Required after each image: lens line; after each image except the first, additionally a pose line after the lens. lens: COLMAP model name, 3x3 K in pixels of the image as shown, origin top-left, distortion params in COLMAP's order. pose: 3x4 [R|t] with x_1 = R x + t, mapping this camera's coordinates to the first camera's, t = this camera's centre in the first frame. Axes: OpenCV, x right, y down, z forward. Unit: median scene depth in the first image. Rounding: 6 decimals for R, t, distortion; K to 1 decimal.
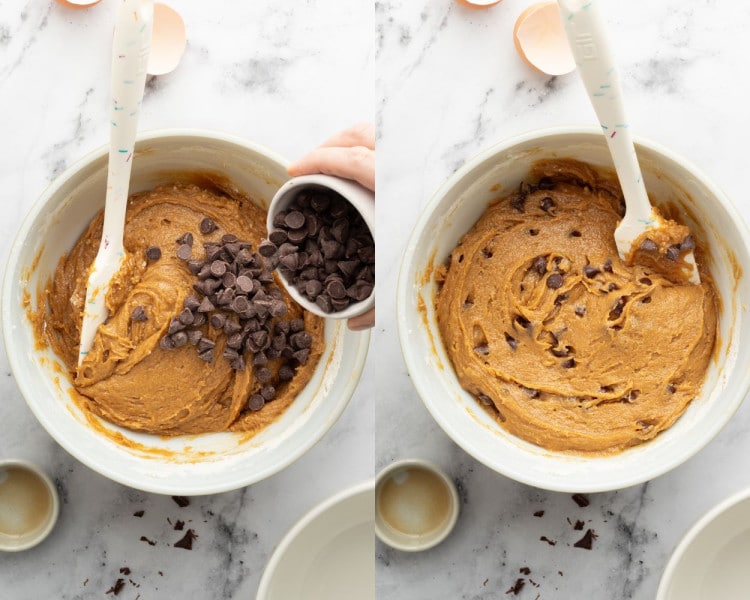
lens RADIAL K [[1096.1, 0, 376.0], [0, 1096.1, 301.0], [0, 0, 1]] dist [-0.002483, 0.000000]
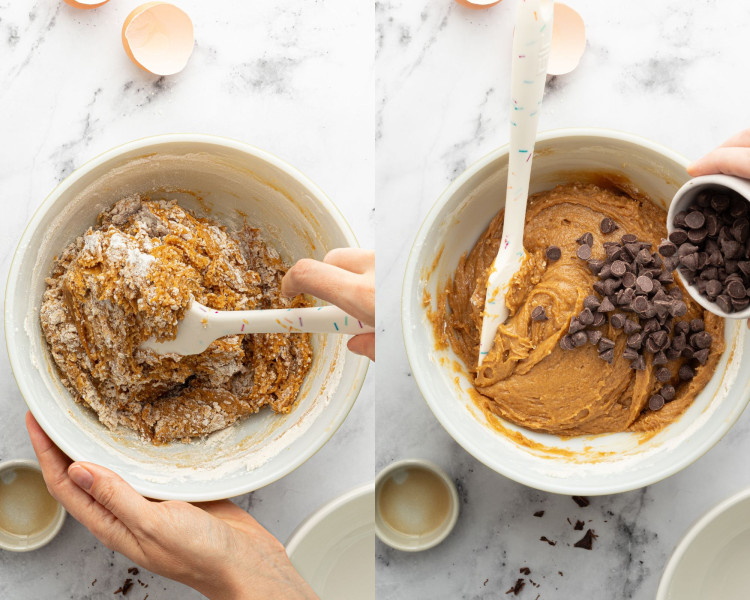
lens RADIAL K [[1096.1, 0, 372.9], [0, 1096.1, 301.6], [0, 0, 1]] dist [-0.002483, 0.000000]
pose [[0.999999, -0.000146, -0.001499, -0.366291], [0.000147, 1.000000, 0.000547, 0.000000], [0.001499, -0.000547, 0.999999, -0.000245]]
